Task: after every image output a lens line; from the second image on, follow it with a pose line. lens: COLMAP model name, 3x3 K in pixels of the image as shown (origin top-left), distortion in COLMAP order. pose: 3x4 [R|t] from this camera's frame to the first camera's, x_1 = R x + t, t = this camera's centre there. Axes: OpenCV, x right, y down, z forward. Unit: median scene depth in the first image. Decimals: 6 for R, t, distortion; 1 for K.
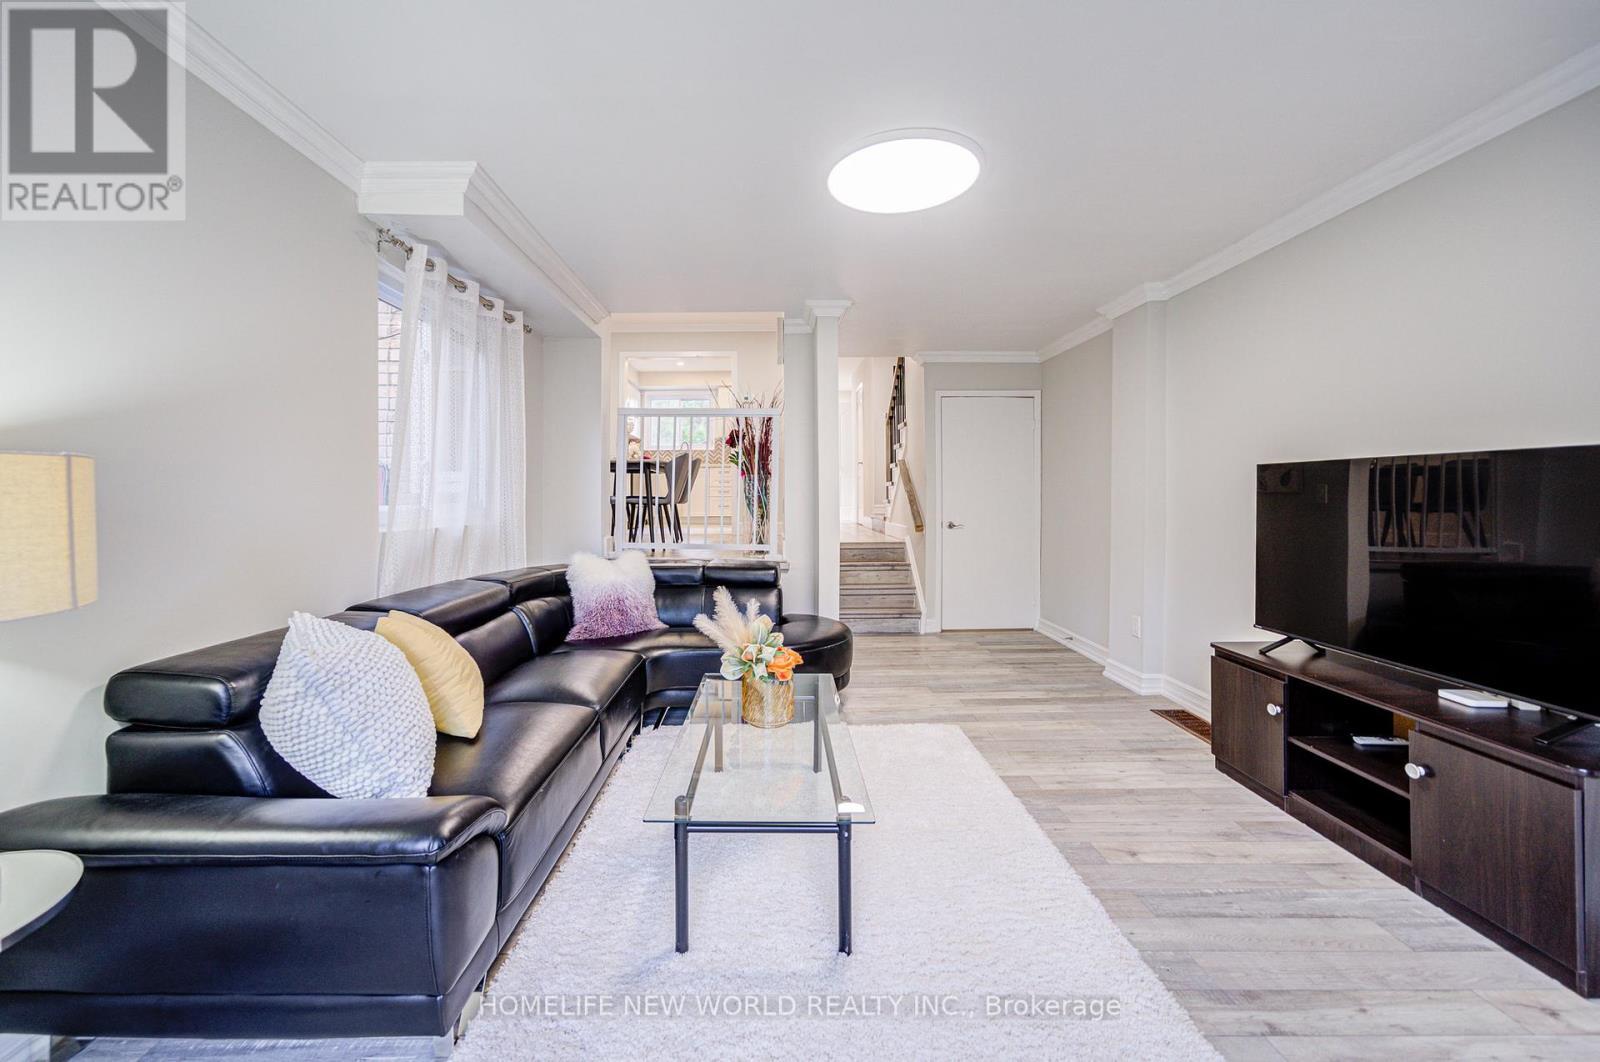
lens RADIAL K [[632.4, 0, 773.2], [0, 632.4, 506.8], [0, 0, 1]] dist [-0.034104, 0.019168]
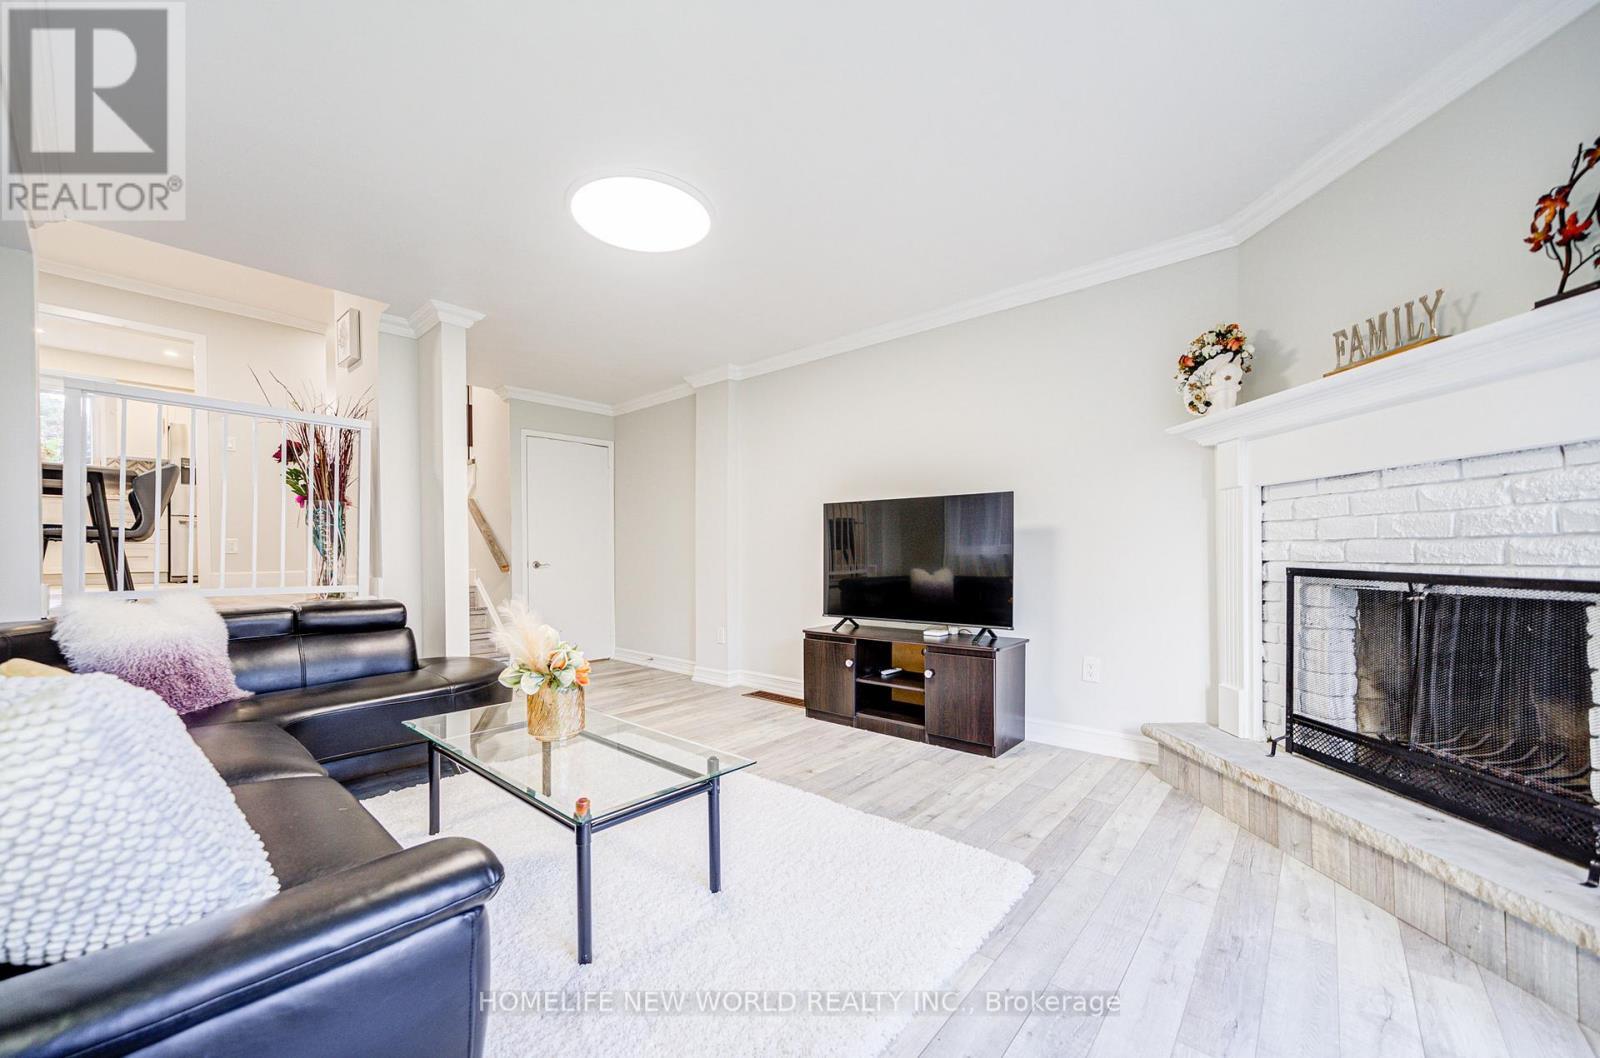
lens RADIAL K [[607.1, 0, 800.7], [0, 607.1, 566.1], [0, 0, 1]] dist [0.000032, 0.000173]
pose [[0.650728, -0.011649, 0.759222, -0.395053], [0.014515, 0.999890, 0.002901, 0.071391], [-0.759172, 0.009132, 0.650825, 0.095136]]
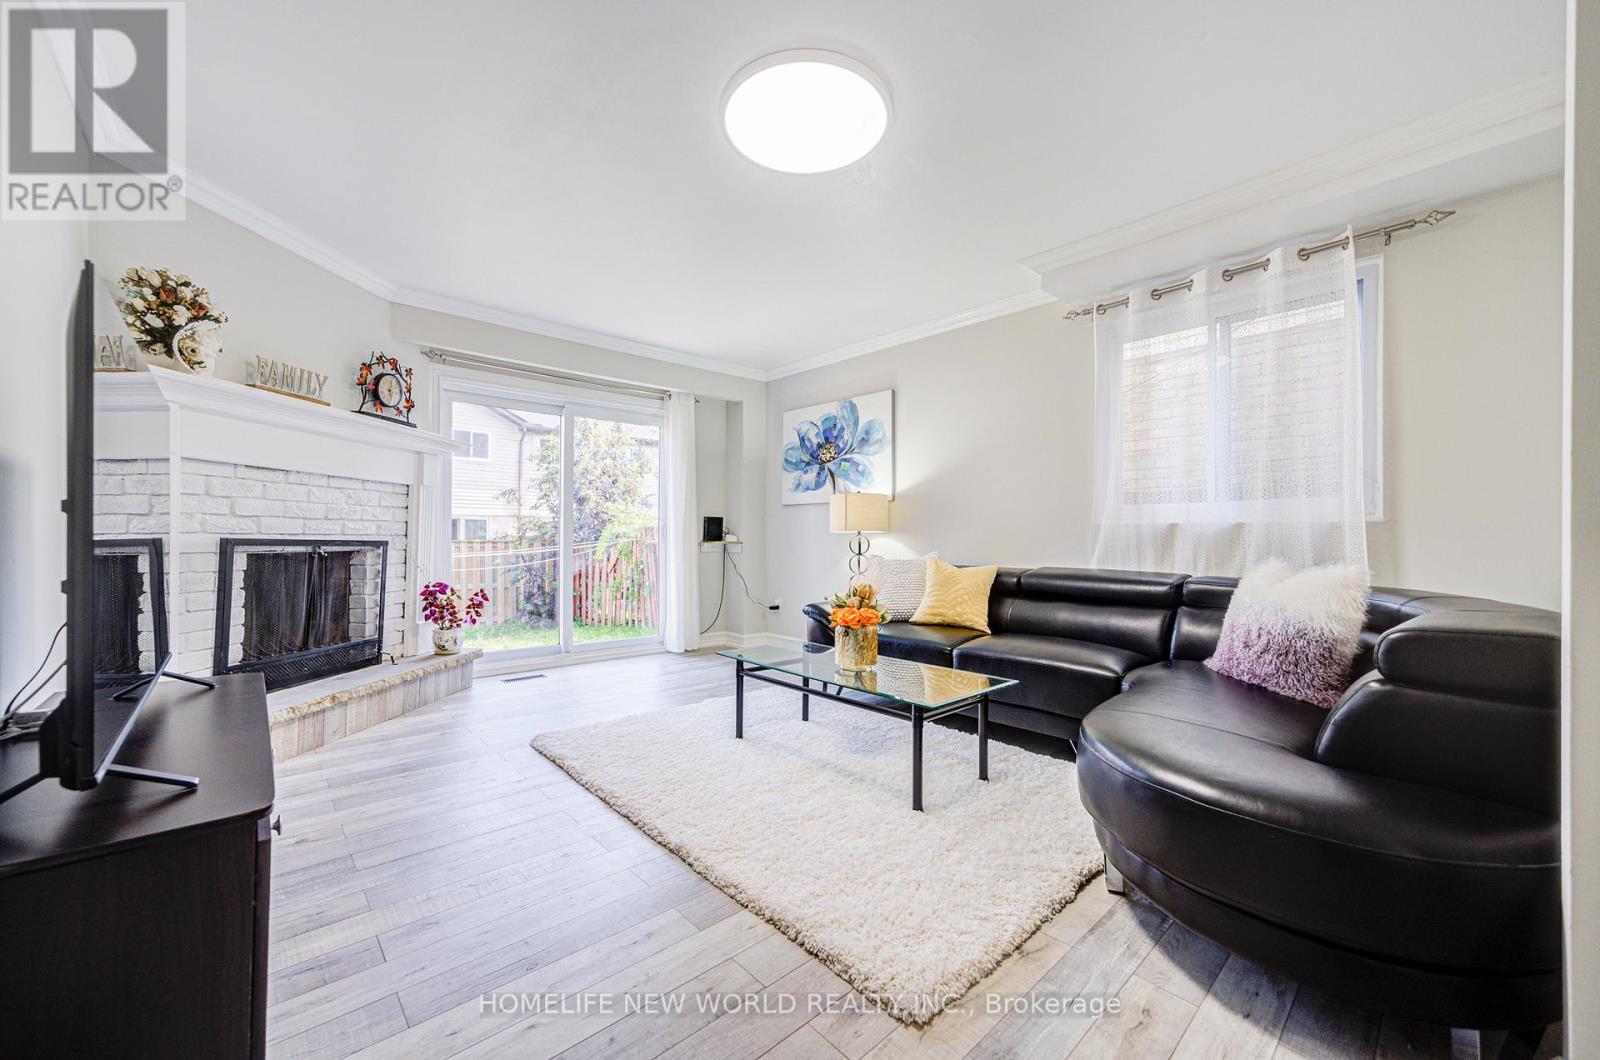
lens RADIAL K [[616.9, 0, 781.7], [0, 616.9, 530.0], [0, 0, 1]] dist [-0.013059, 0.016890]
pose [[-0.759586, -0.005070, -0.650387, 0.753459], [-0.013459, 0.999878, 0.007925, 0.050580], [0.650267, 0.014773, -0.759562, 1.551371]]
